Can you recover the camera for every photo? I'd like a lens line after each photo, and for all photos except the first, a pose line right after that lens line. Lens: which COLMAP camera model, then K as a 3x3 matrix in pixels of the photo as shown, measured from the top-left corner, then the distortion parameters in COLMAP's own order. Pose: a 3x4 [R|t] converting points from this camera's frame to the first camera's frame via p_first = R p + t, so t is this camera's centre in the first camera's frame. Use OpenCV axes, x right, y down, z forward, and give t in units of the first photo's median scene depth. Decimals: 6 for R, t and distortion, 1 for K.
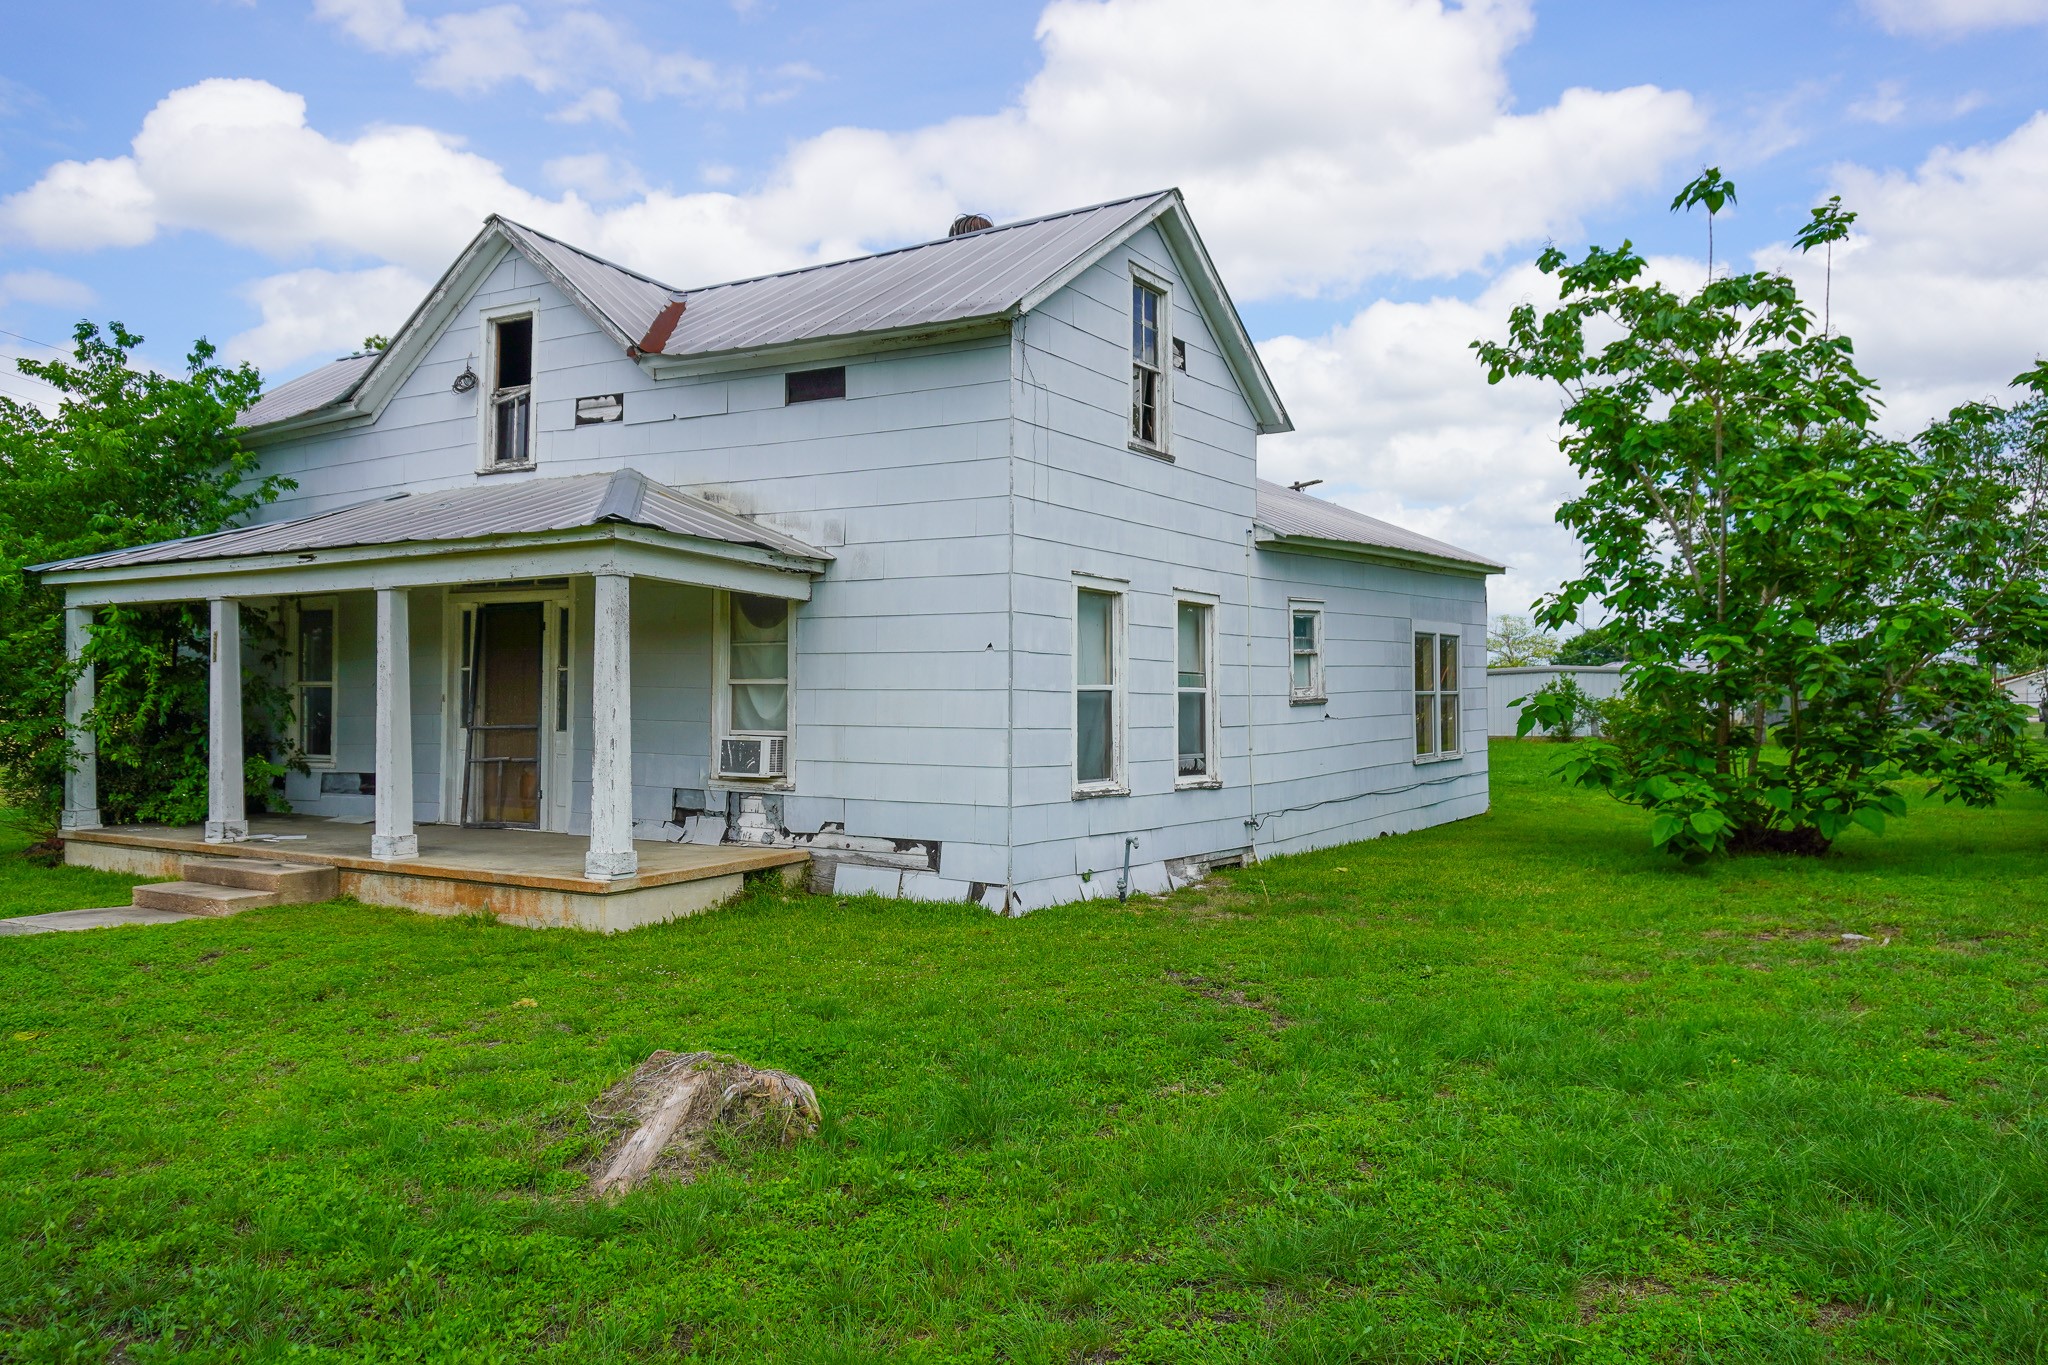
lens RADIAL K [[1584.2, 0, 1022.5], [0, 1584.2, 683.8], [0, 0, 1]] dist [-0.016193, -0.002845]
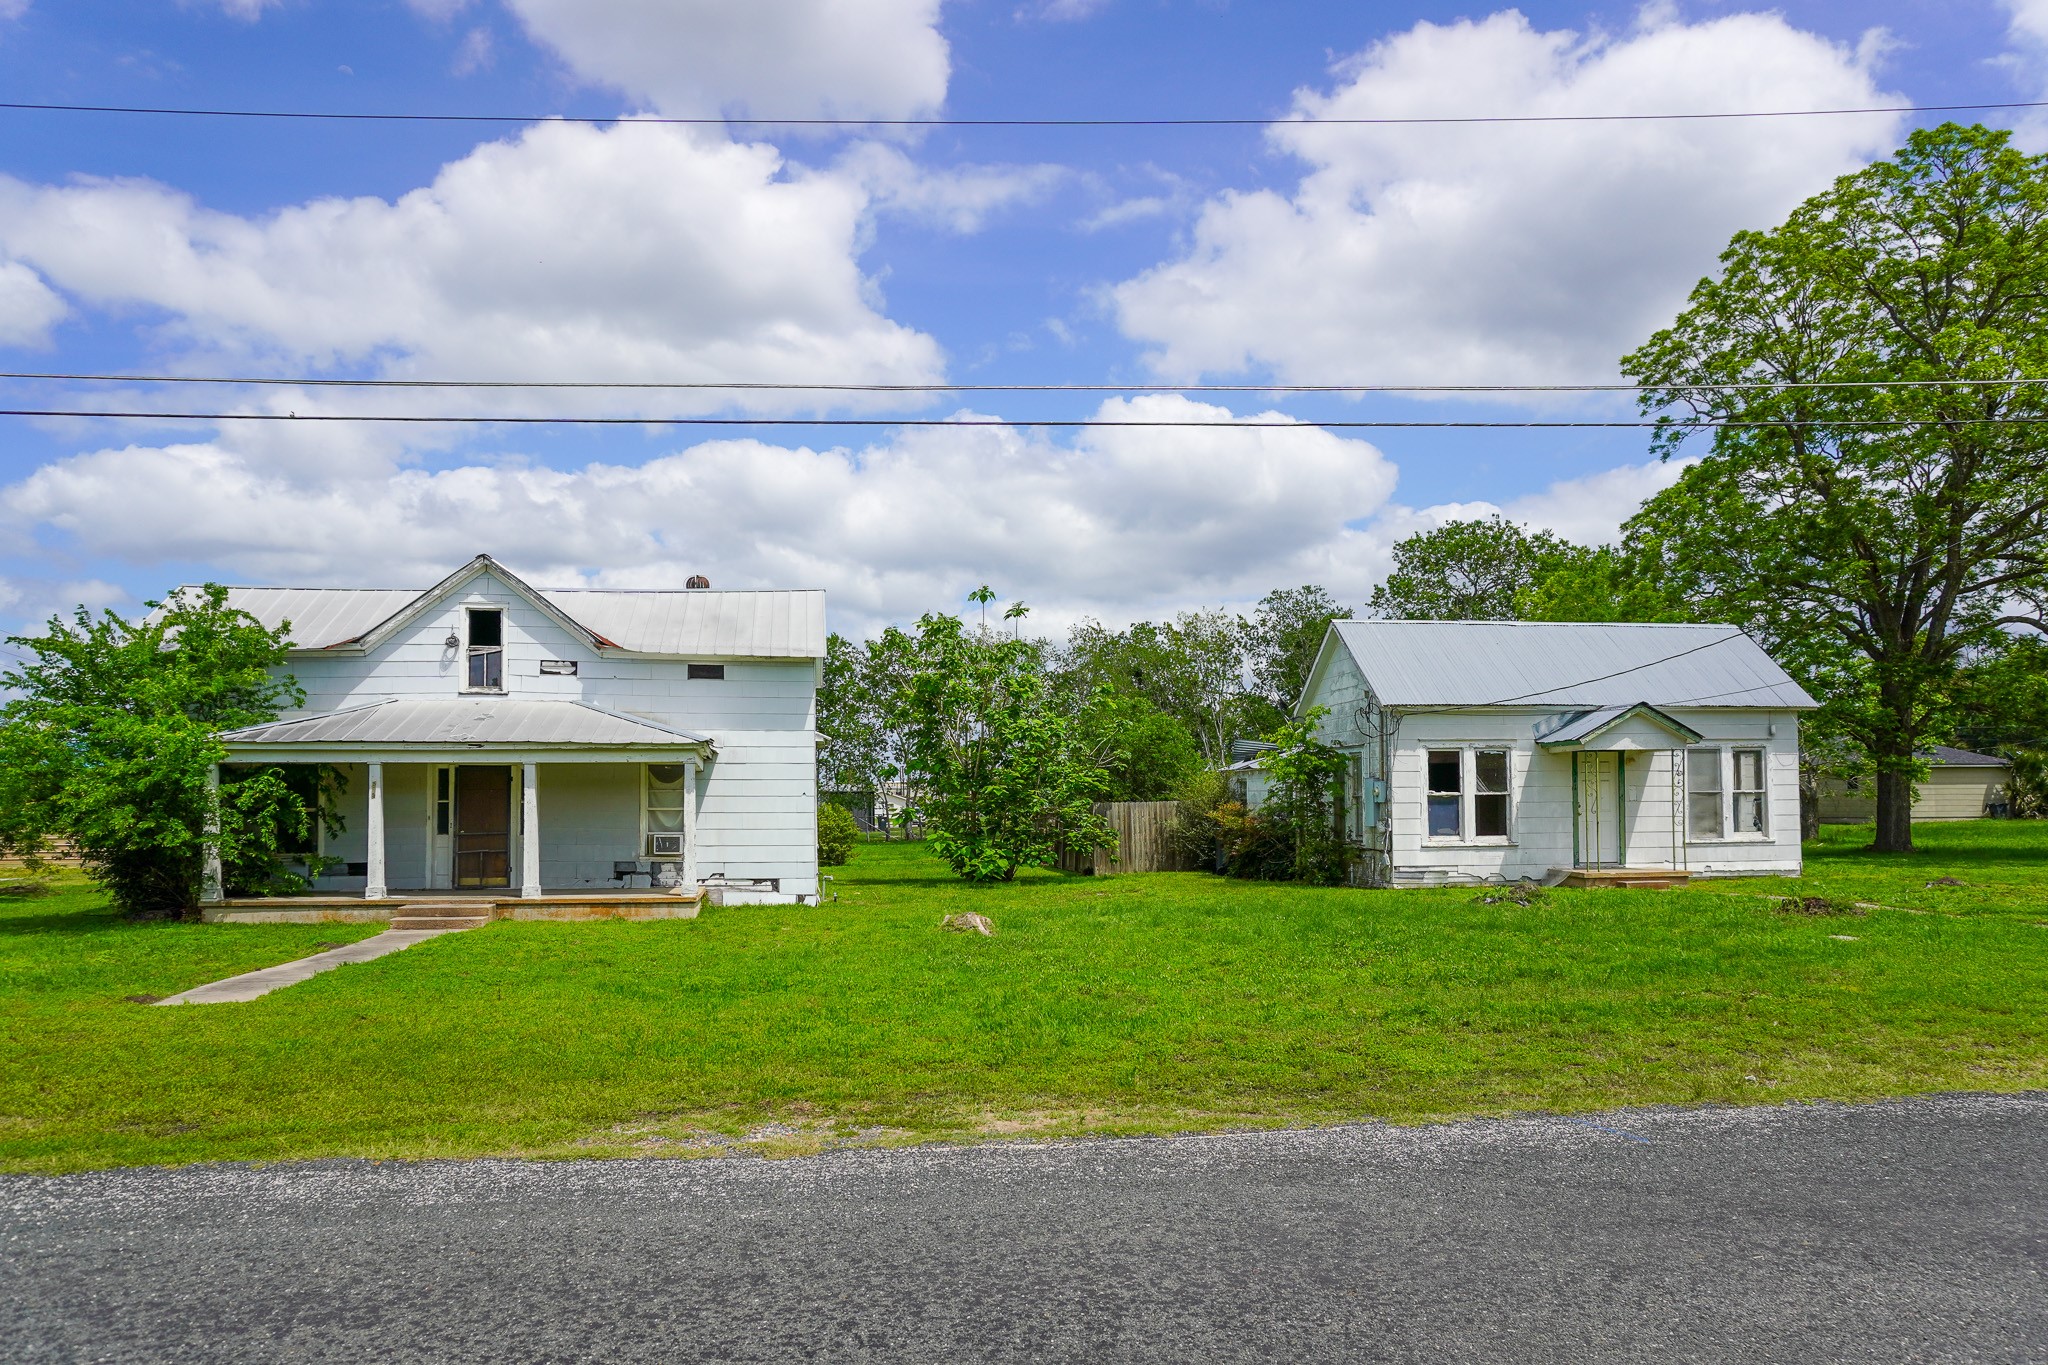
lens RADIAL K [[1415.5, 0, 1022.8], [0, 1415.5, 686.0], [0, 0, 1]] dist [-0.032609, 0.030980]
pose [[0.756769, 0.049122, 0.651834, -1.012718], [-0.001409, 0.997293, -0.073519, -0.025722], [-0.653681, 0.054718, 0.754790, -0.710428]]
